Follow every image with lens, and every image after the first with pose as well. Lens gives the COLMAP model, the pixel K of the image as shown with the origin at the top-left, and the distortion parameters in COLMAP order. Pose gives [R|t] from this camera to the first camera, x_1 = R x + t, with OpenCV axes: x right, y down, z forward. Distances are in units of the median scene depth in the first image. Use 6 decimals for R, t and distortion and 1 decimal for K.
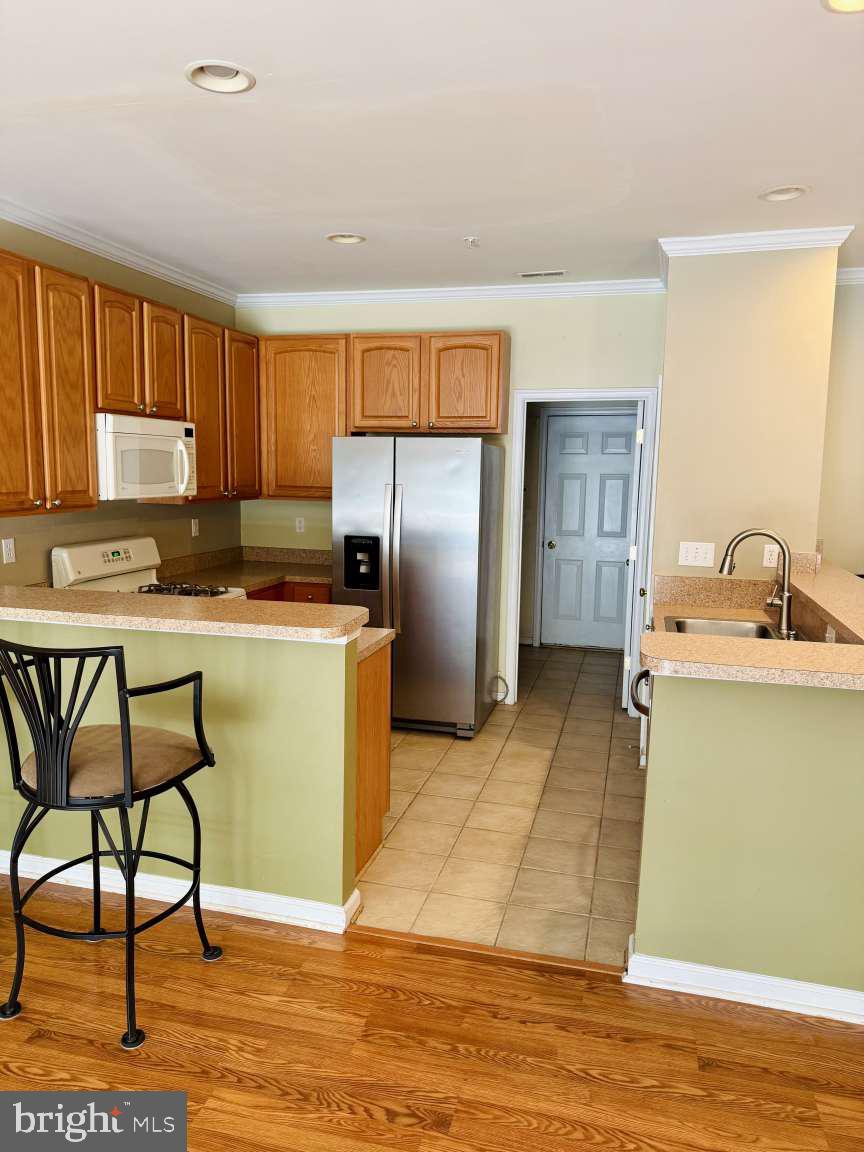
lens RADIAL K [[819.8, 0, 423.9], [0, 819.8, 576.8], [0, 0, 1]] dist [-0.016370, -0.013876]
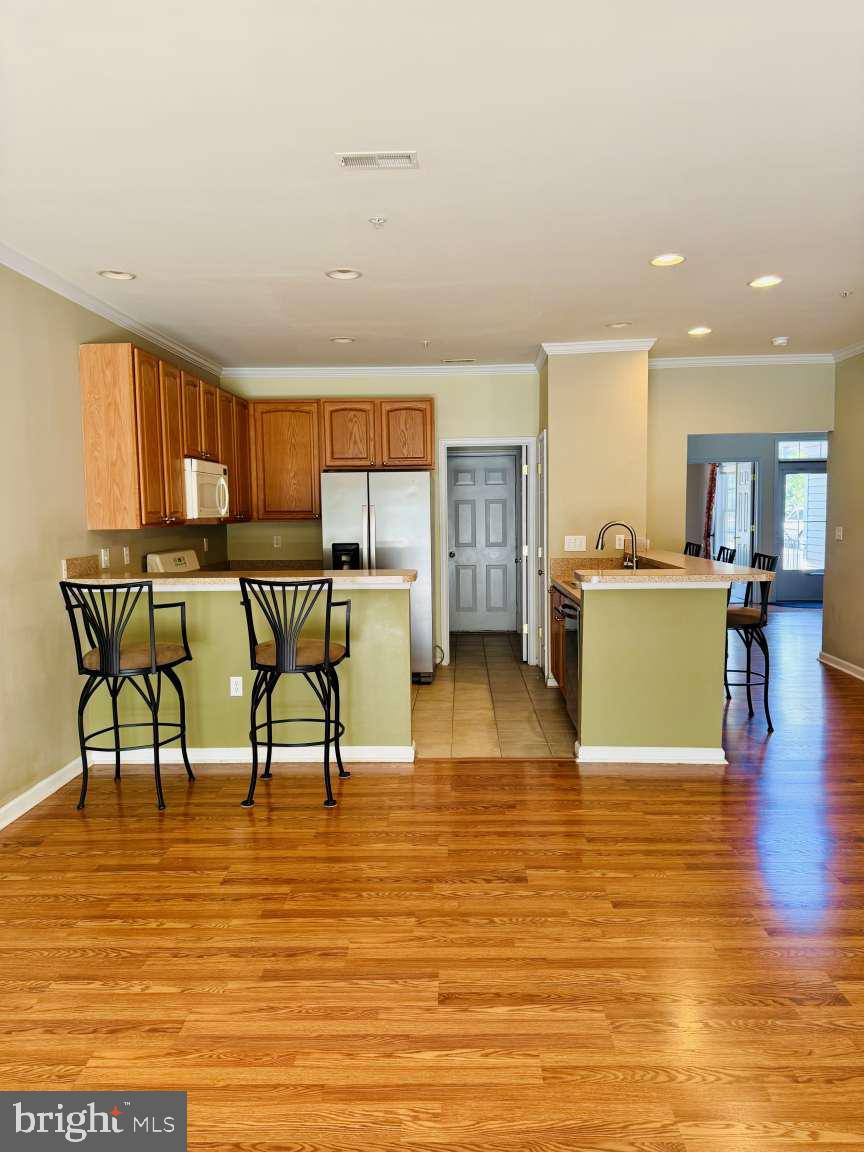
lens RADIAL K [[819.8, 0, 439.5], [0, 819.8, 576.2], [0, 0, 1]] dist [-0.016370, -0.013876]
pose [[0.972802, -0.046908, 0.226839, -0.240905], [0.058389, 0.997316, -0.044169, 0.077694], [-0.224158, 0.056212, 0.972930, -0.395342]]
